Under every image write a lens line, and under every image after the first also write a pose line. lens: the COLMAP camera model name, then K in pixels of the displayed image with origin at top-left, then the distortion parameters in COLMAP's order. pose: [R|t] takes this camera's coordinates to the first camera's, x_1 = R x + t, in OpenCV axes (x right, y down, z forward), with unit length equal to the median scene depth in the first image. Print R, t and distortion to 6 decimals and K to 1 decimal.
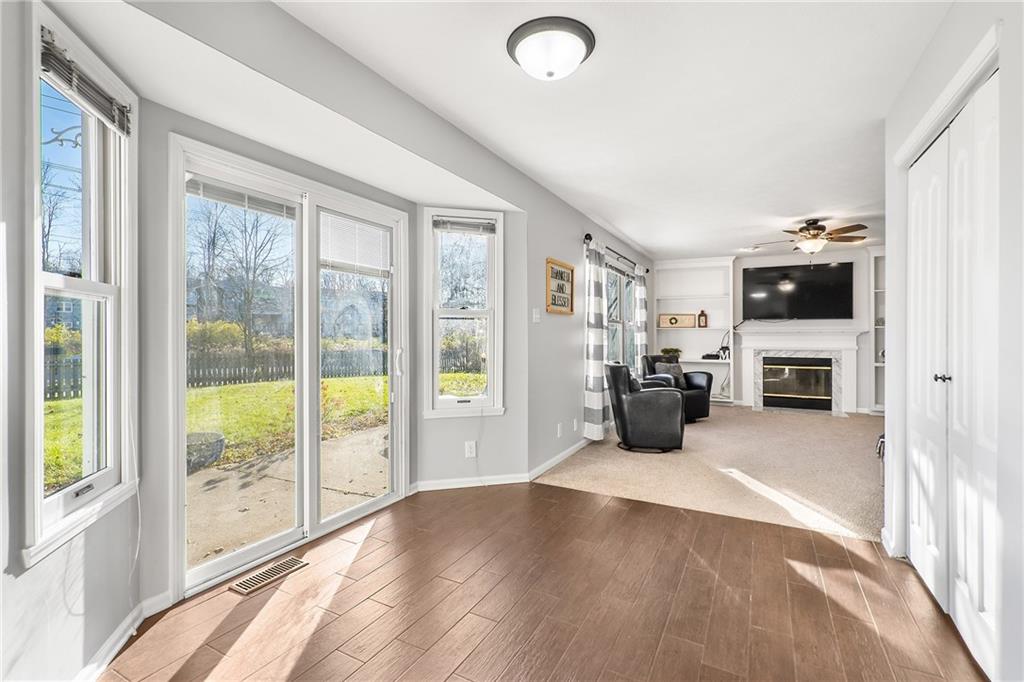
lens RADIAL K [[469.3, 0, 509.0], [0, 469.3, 336.3], [0, 0, 1]] dist [-0.005392, 0.001700]
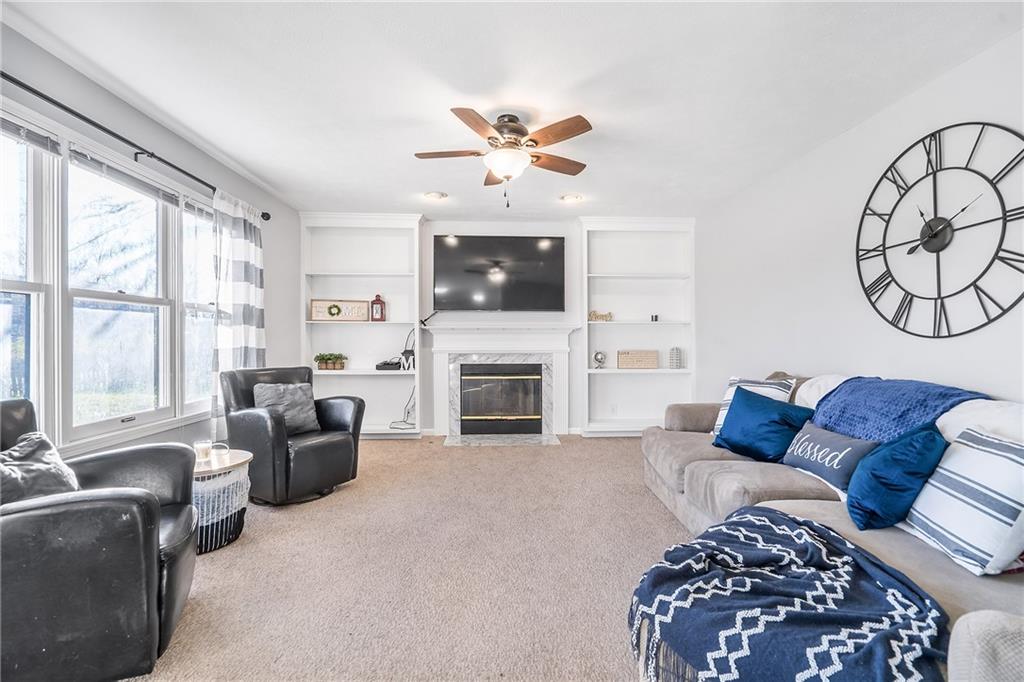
lens RADIAL K [[469.3, 0, 519.6], [0, 469.3, 338.7], [0, 0, 1]] dist [-0.005392, 0.001700]
pose [[0.852208, -0.001299, 0.523202, 0.250731], [0.001651, 0.999999, -0.000207, 0.006253], [-0.523201, 0.001040, 0.852209, 0.356368]]
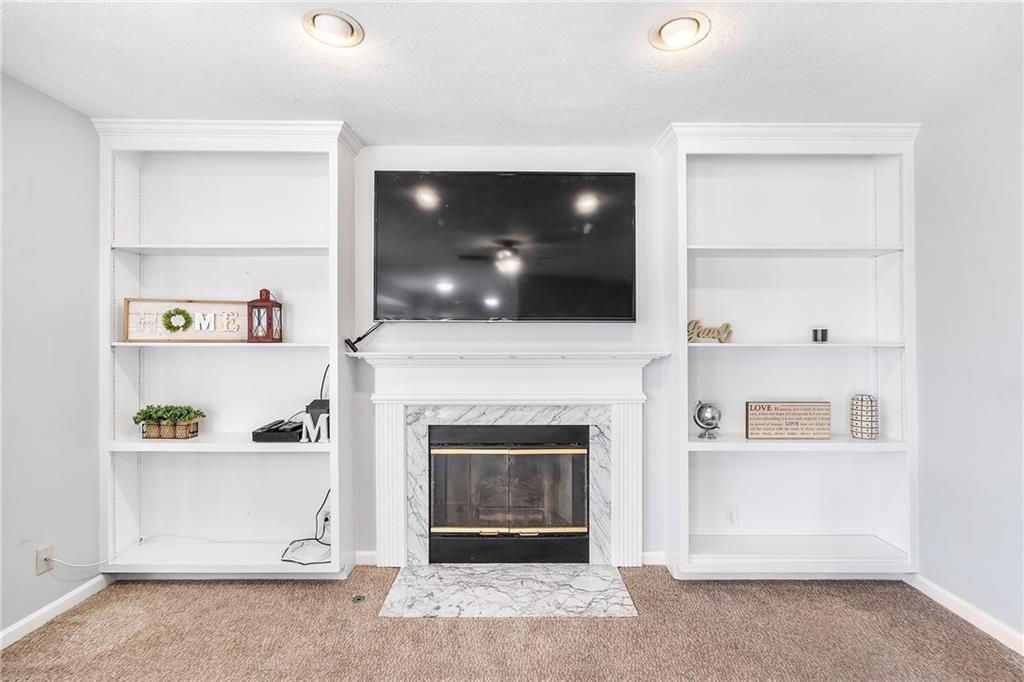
lens RADIAL K [[469.3, 0, 522.4], [0, 469.3, 336.6], [0, 0, 1]] dist [-0.005392, 0.001700]
pose [[0.872419, 0.004723, 0.488735, 0.430937], [0.000627, 0.999942, -0.010783, -0.019660], [-0.488758, 0.009714, 0.872366, 0.655318]]
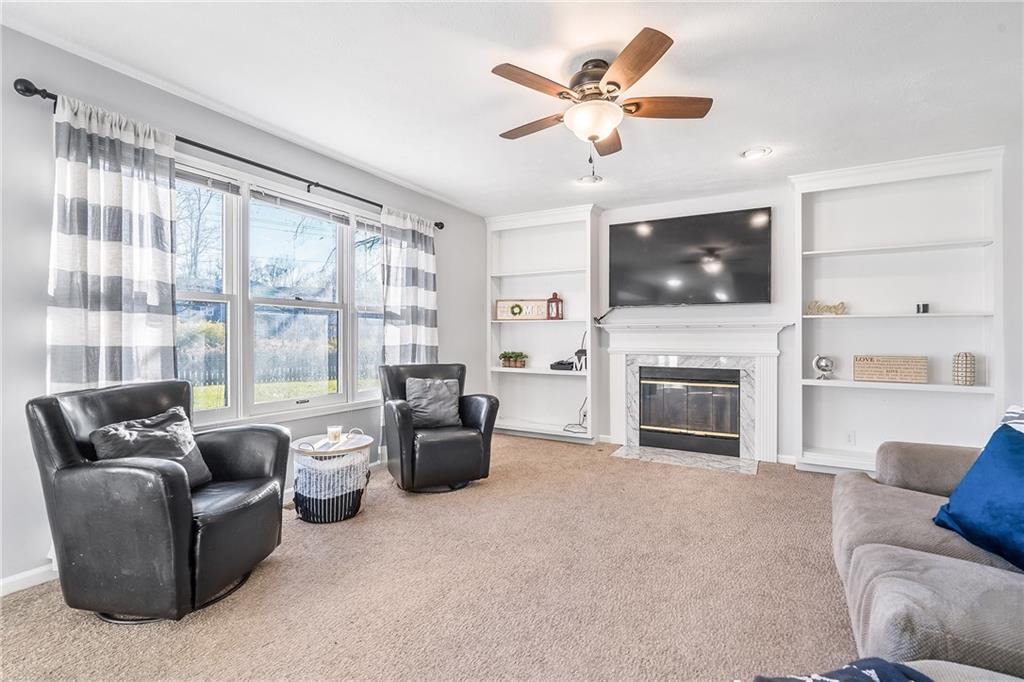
lens RADIAL K [[469.3, 0, 521.1], [0, 469.3, 339.1], [0, 0, 1]] dist [-0.005392, 0.001700]
pose [[0.999955, 0.002956, -0.009039, 0.391443], [-0.002937, 0.999993, 0.002129, 0.006653], [0.009045, -0.002102, 0.999957, 0.375872]]
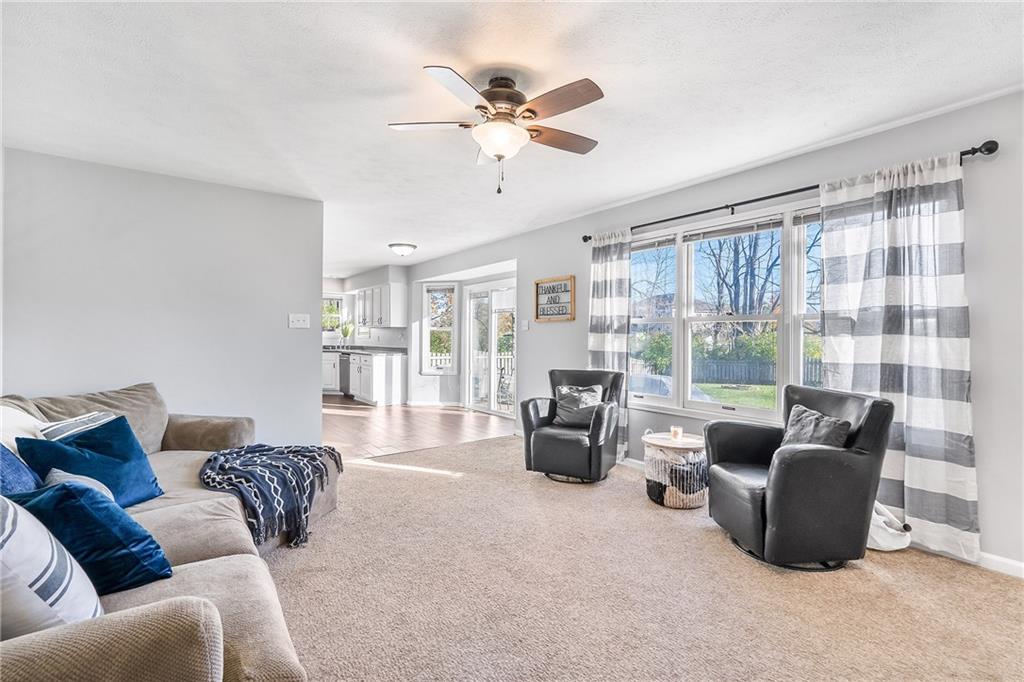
lens RADIAL K [[469.3, 0, 513.7], [0, 469.3, 333.6], [0, 0, 1]] dist [-0.005392, 0.001700]
pose [[-0.420435, -0.014877, -0.907201, 0.705400], [-0.012513, 0.999866, -0.010598, -0.001329], [0.907236, 0.006896, -0.420565, 0.809449]]
